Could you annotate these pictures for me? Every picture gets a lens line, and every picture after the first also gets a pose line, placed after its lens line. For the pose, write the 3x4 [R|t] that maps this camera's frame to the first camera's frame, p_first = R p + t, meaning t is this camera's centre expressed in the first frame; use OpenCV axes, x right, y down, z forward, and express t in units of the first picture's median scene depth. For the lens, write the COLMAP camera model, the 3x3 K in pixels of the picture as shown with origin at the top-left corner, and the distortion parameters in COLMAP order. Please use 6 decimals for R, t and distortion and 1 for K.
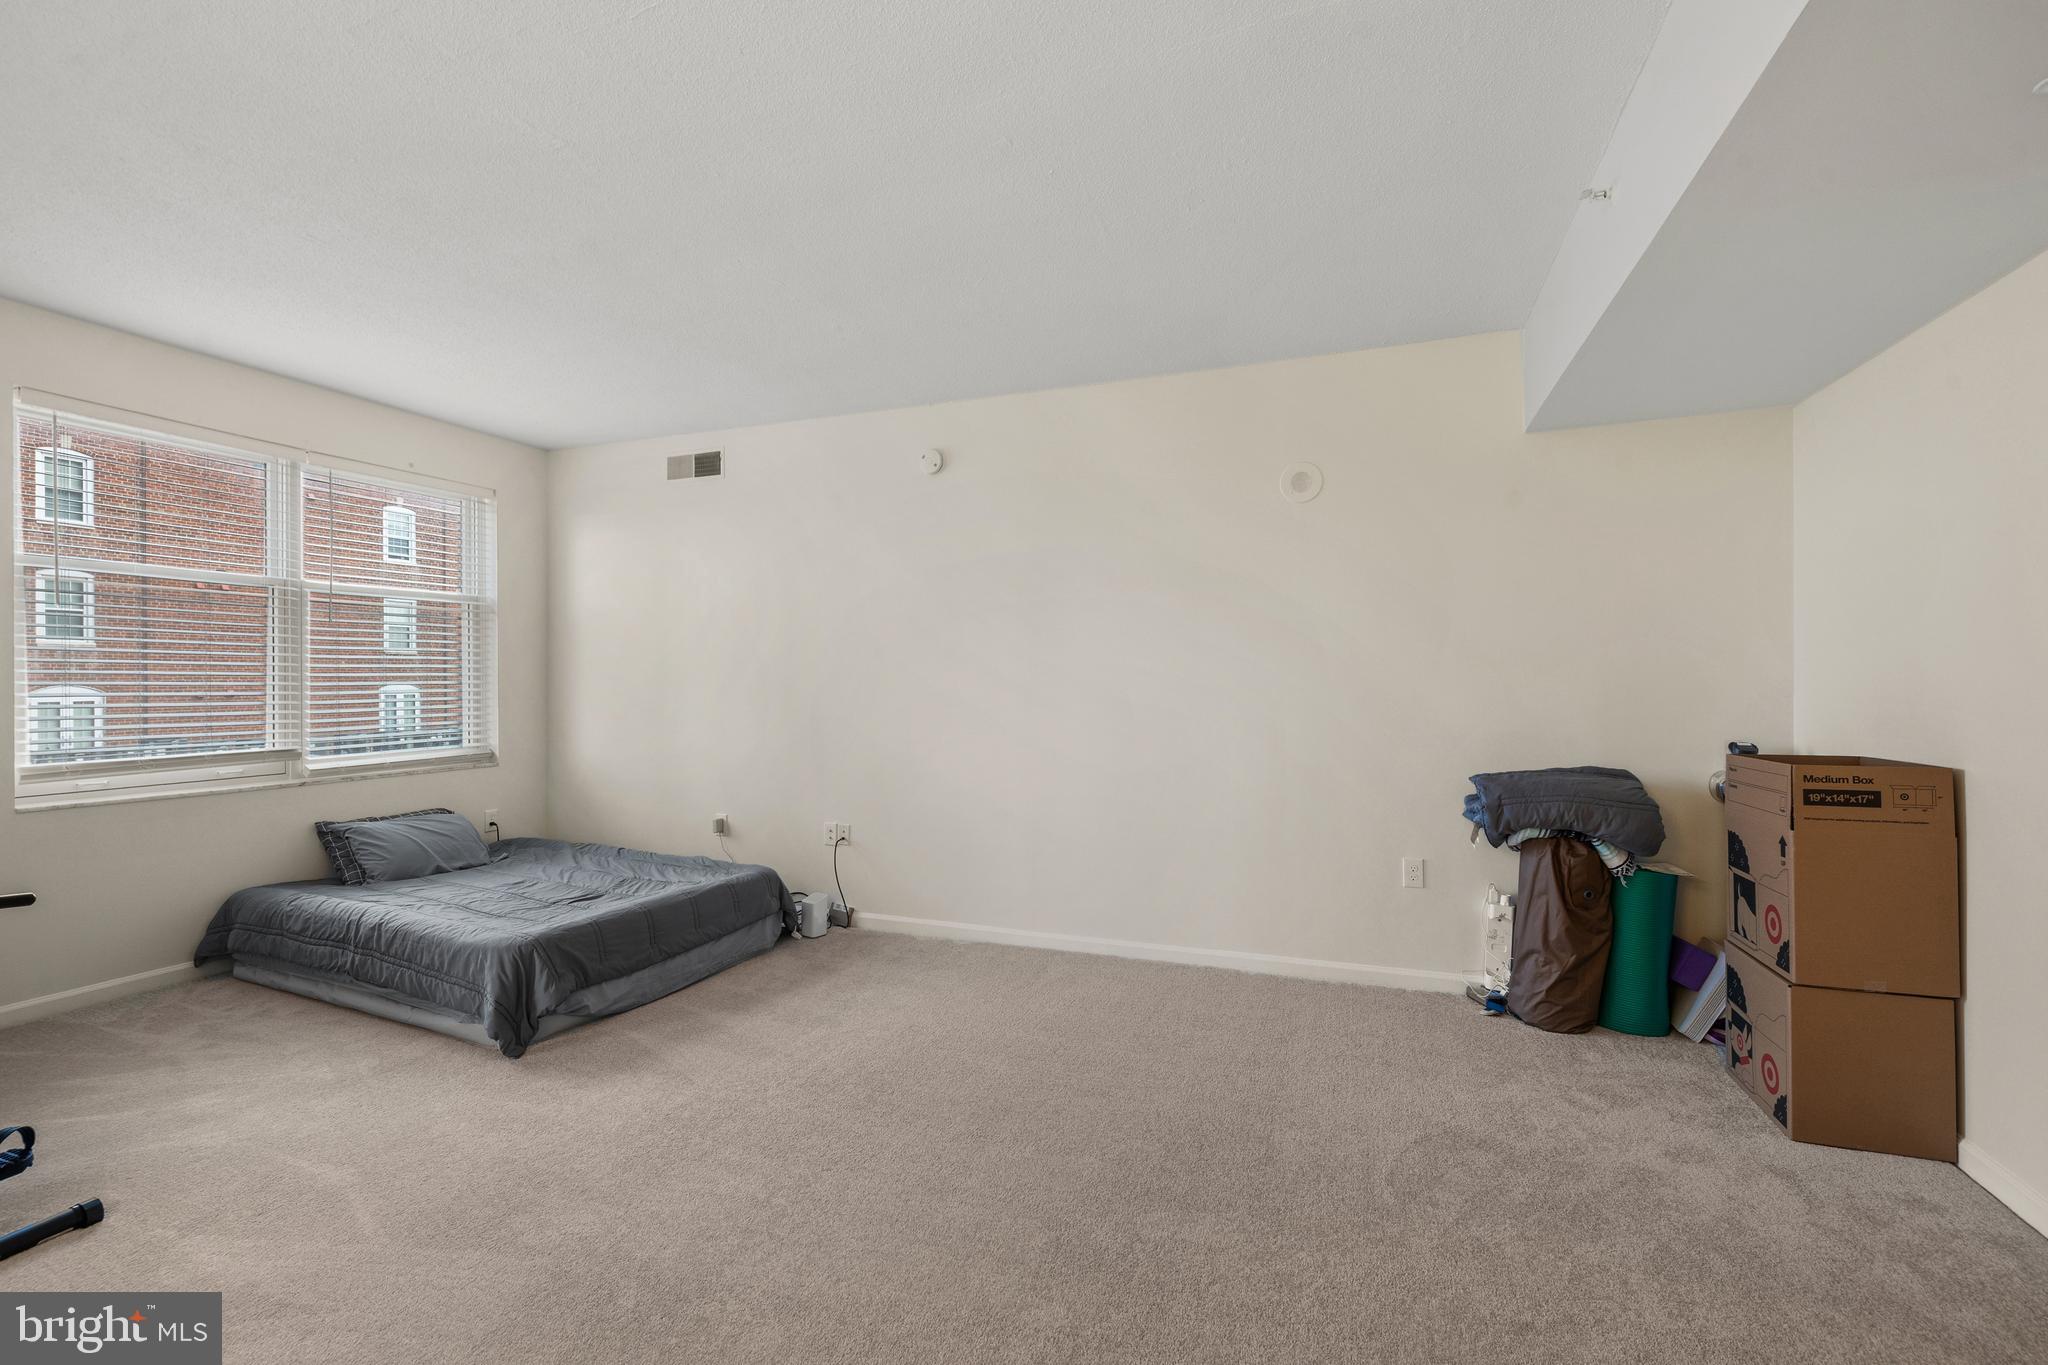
lens RADIAL K [[876.3, 0, 1024.0], [0, 876.3, 682.5], [0, 0, 1]] dist [-0.001768, -0.000307]
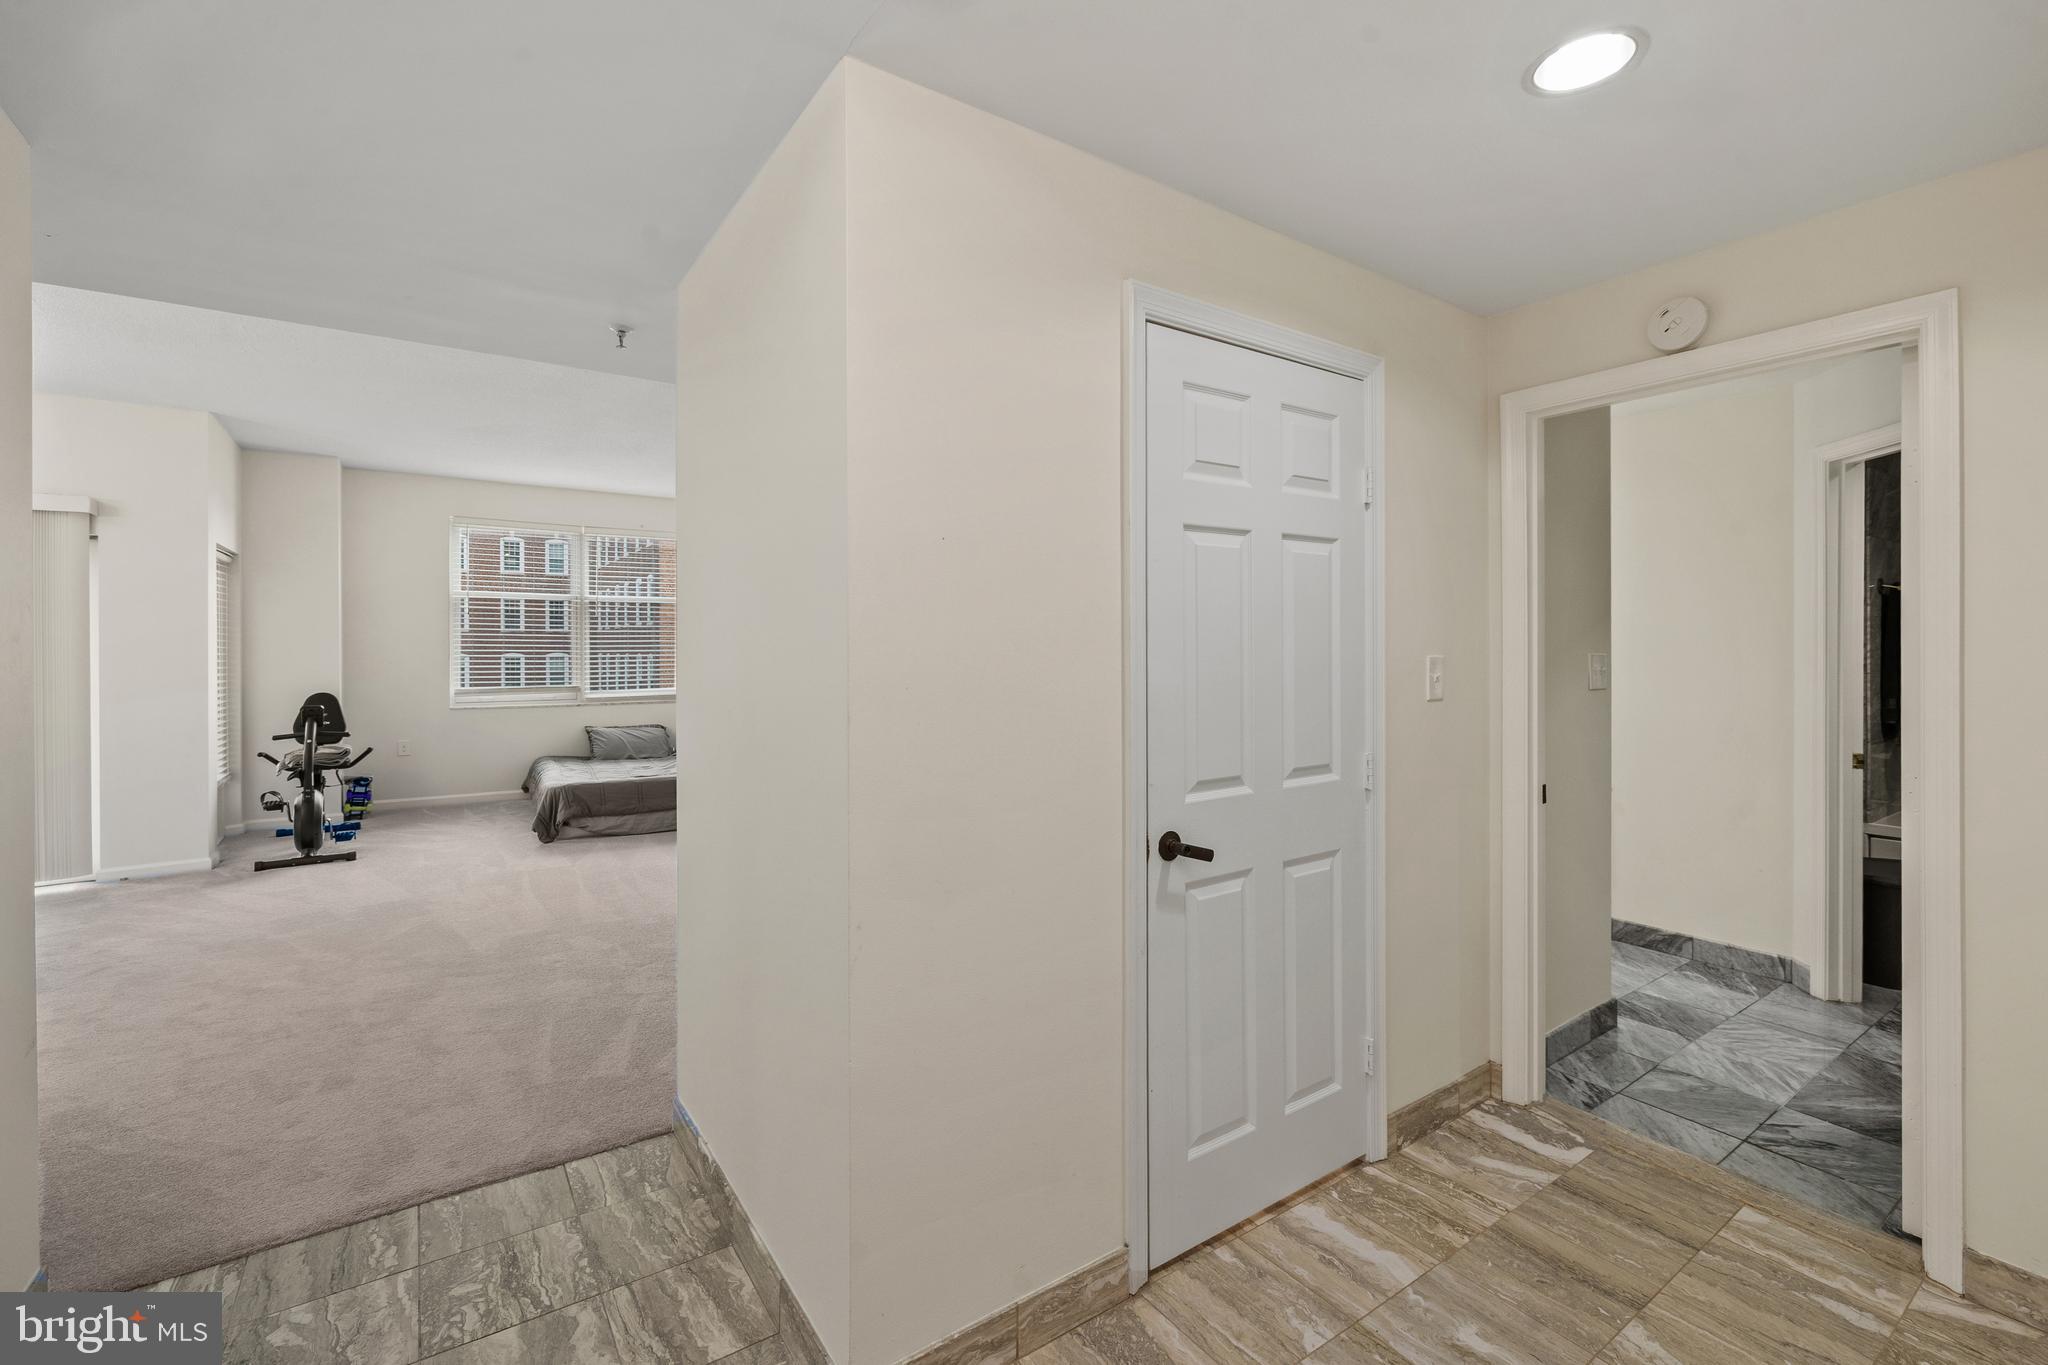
lens RADIAL K [[877.3, 0, 1024.0], [0, 877.3, 649.2], [0, 0, 1]] dist [0.000407, 0.000193]
pose [[0.829950, 0.006007, -0.557806, 1.082554], [-0.005980, 0.999980, 0.001870, -0.013144], [0.557806, 0.001784, 0.829969, -0.028090]]
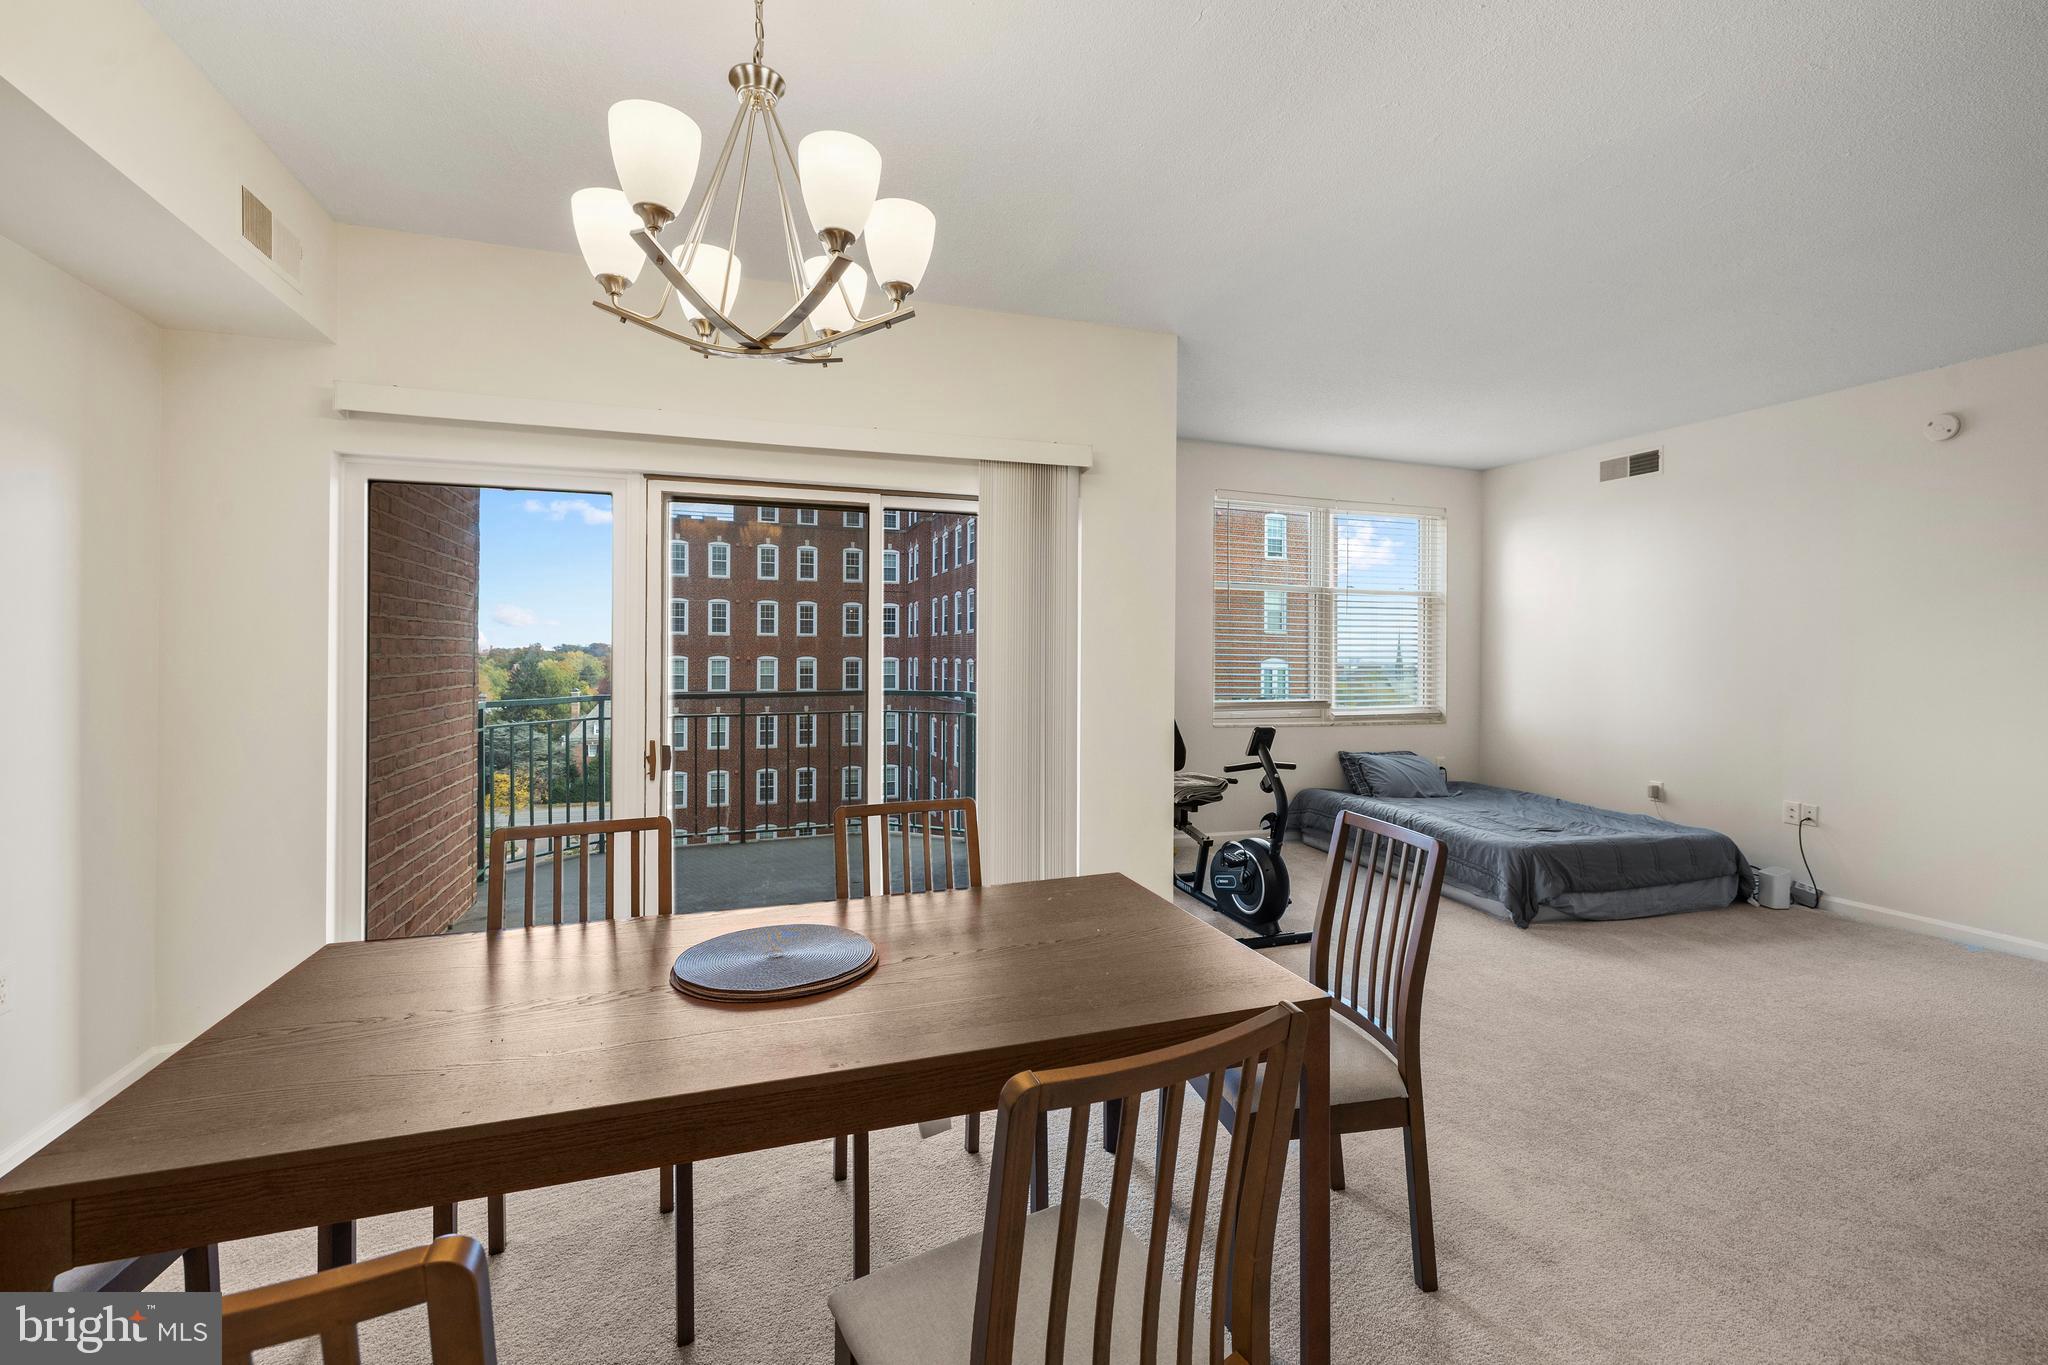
lens RADIAL K [[877.3, 0, 1024.0], [0, 877.3, 649.2], [0, 0, 1]] dist [0.000407, 0.000193]
pose [[0.643281, 0.004613, -0.765617, -0.020442], [-0.014194, 0.999882, -0.005902, 0.004245], [0.765499, 0.014664, 0.643270, -0.390415]]
